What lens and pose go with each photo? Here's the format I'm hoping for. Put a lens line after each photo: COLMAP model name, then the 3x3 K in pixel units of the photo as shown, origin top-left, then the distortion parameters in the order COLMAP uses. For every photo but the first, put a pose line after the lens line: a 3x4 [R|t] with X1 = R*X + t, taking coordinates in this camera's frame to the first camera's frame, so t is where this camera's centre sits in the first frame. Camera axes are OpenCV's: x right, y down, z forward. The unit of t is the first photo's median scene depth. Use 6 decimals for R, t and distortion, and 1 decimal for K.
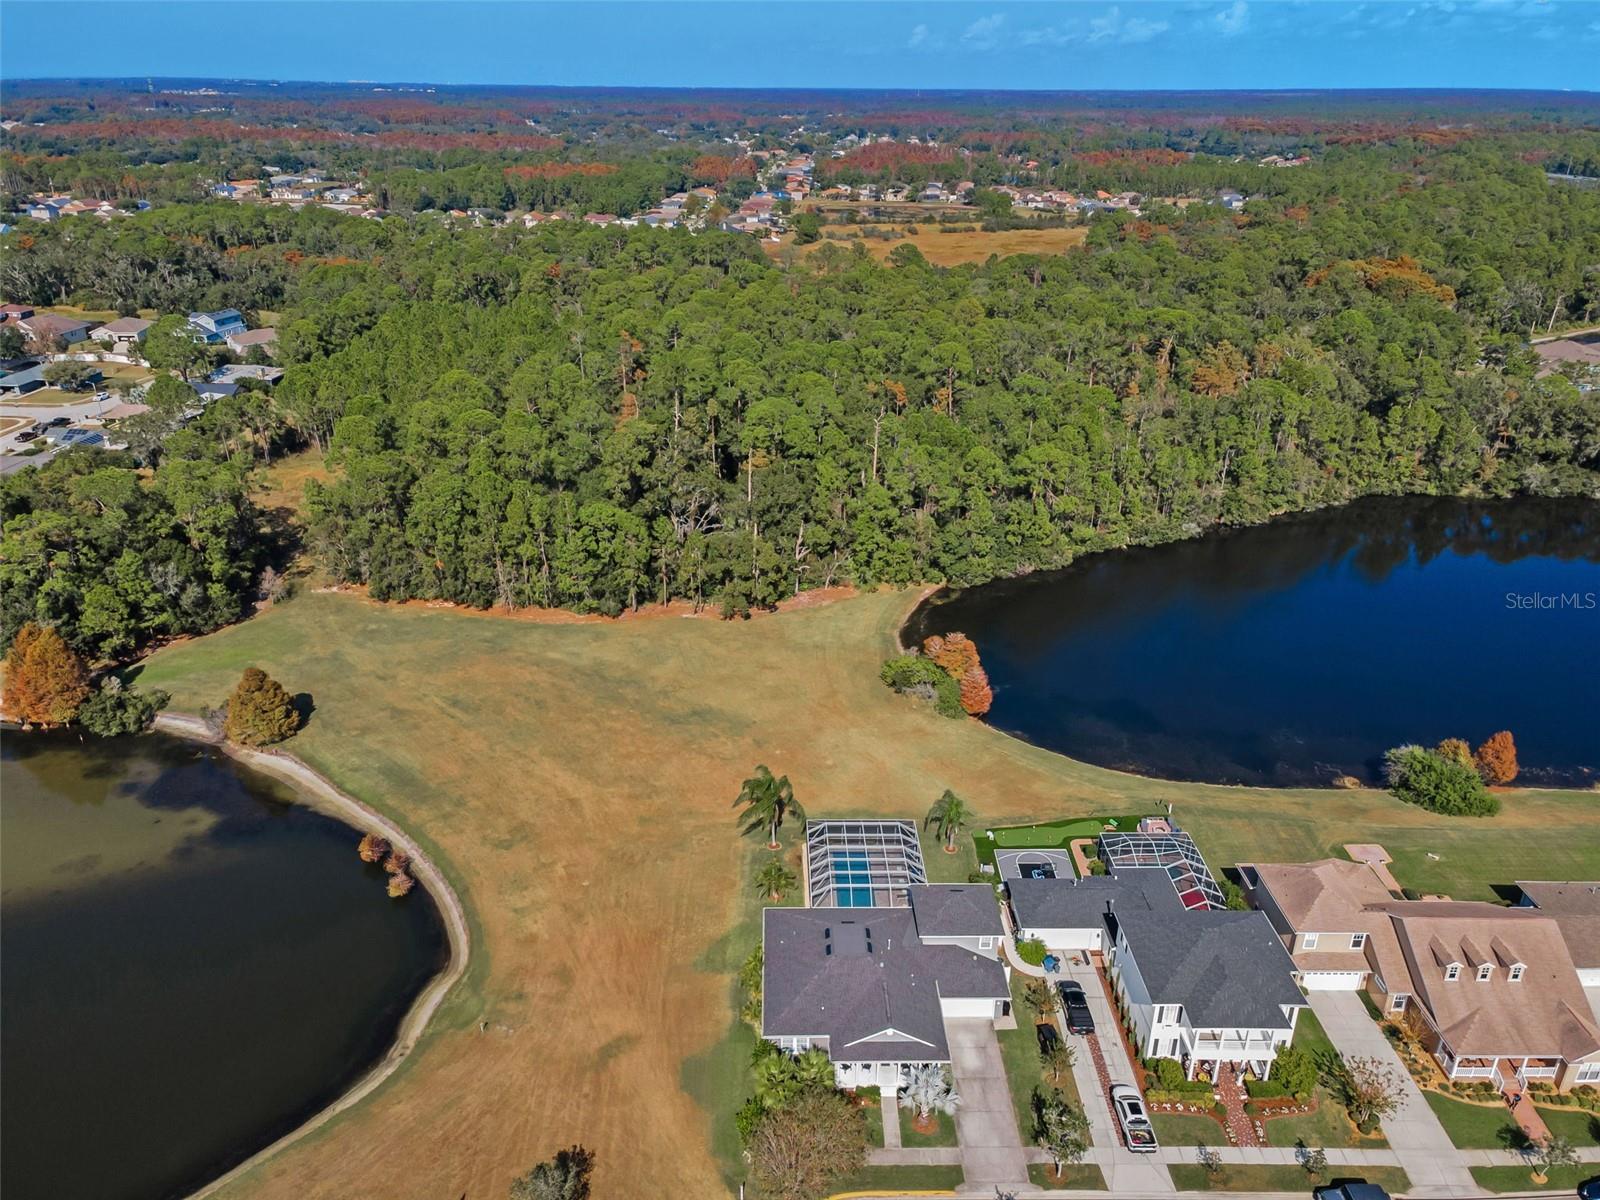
lens RADIAL K [[1180.7, 0, 801.7], [0, 1180.7, 577.1], [0, 0, 1]] dist [0.037069, 0.005804]
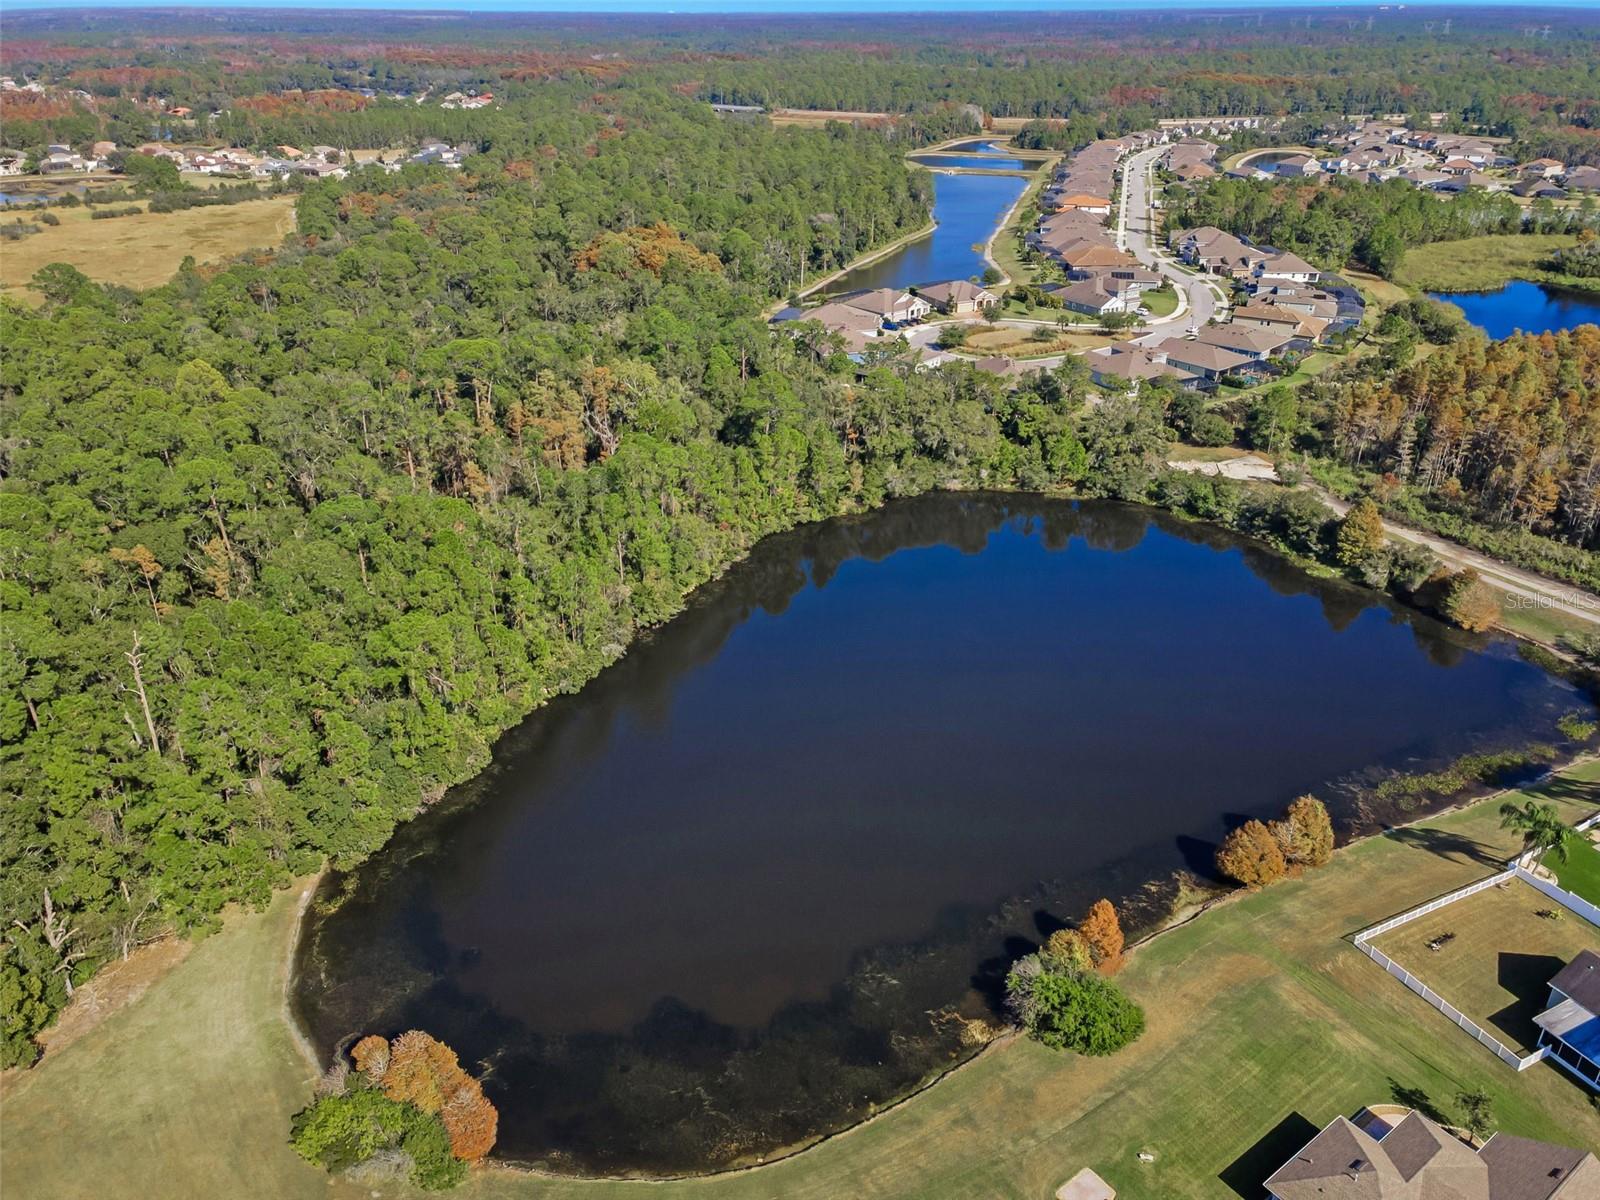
lens RADIAL K [[1192.9, 0, 800.0], [0, 1192.9, 600.0], [0, 0, 1]] dist [0.050396, 0.002242]
pose [[0.808605, -0.266837, 0.524362, 0.024375], [0.232260, 0.963627, 0.132207, -0.184597], [-0.540567, 0.014886, 0.841169, 0.318348]]
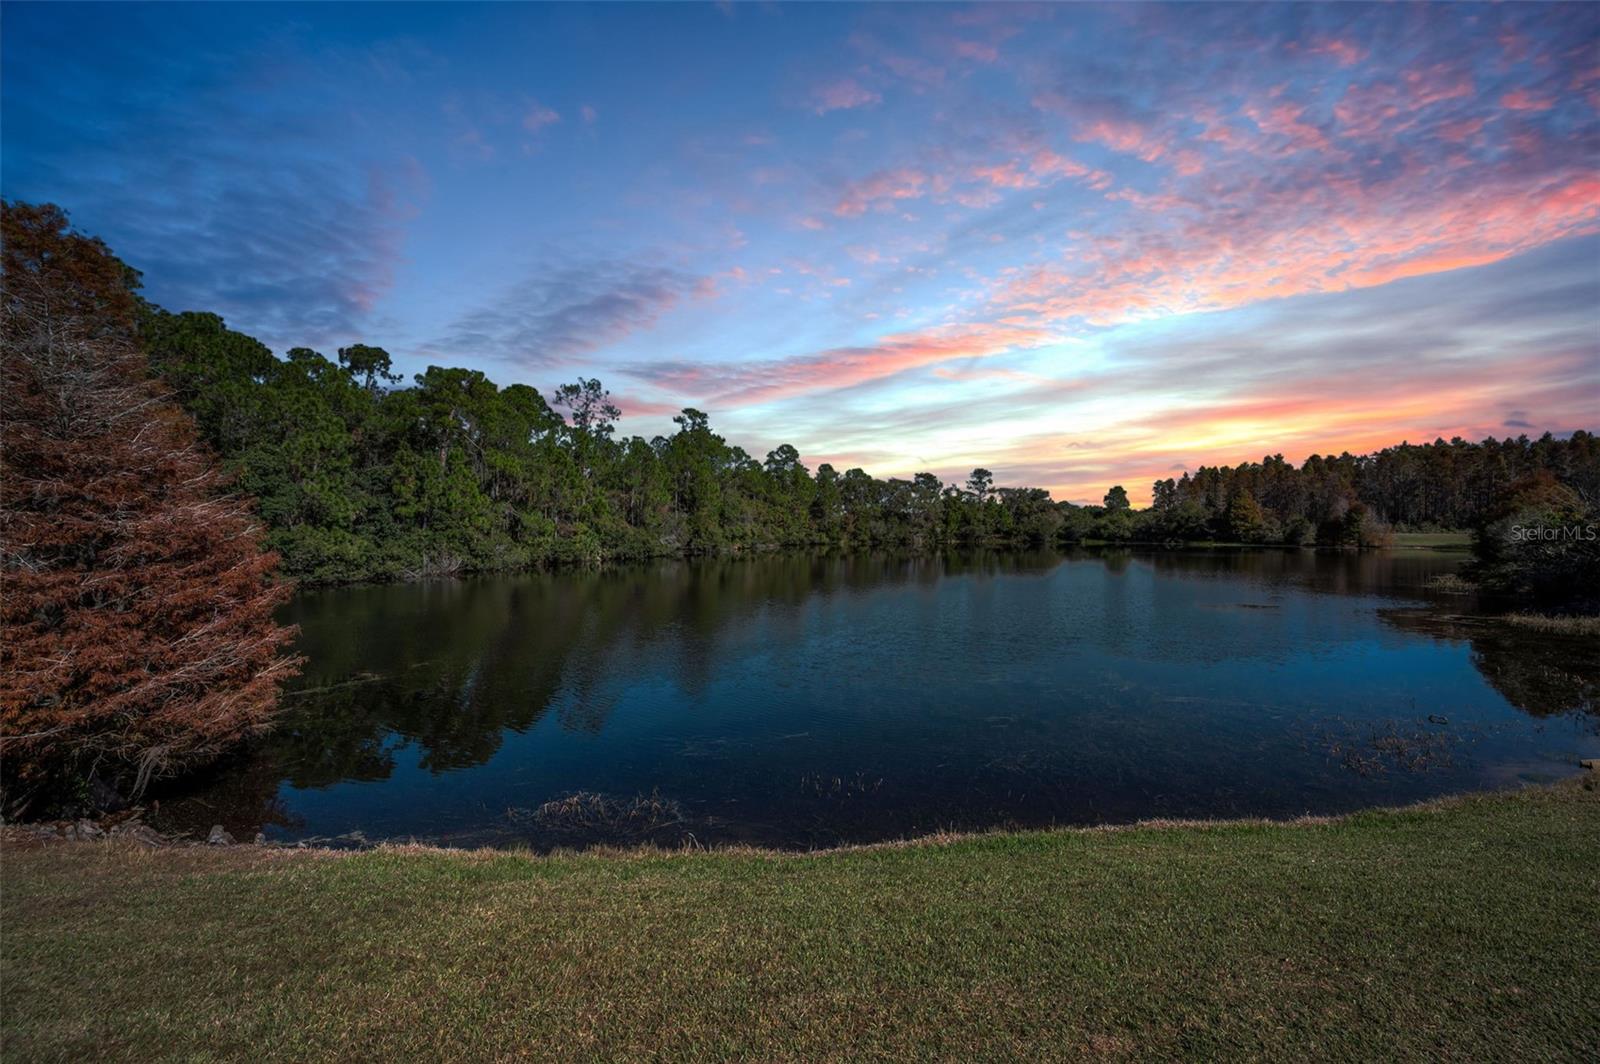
lens RADIAL K [[621.1, 0, 807.7], [0, 621.1, 532.9], [0, 0, 1]] dist [-0.002472, -0.000022]
pose [[0.739370, -0.018628, 0.673041, 0.140465], [0.265776, 0.926518, -0.266324, 0.110569], [-0.618623, 0.375790, 0.689991, 0.799974]]
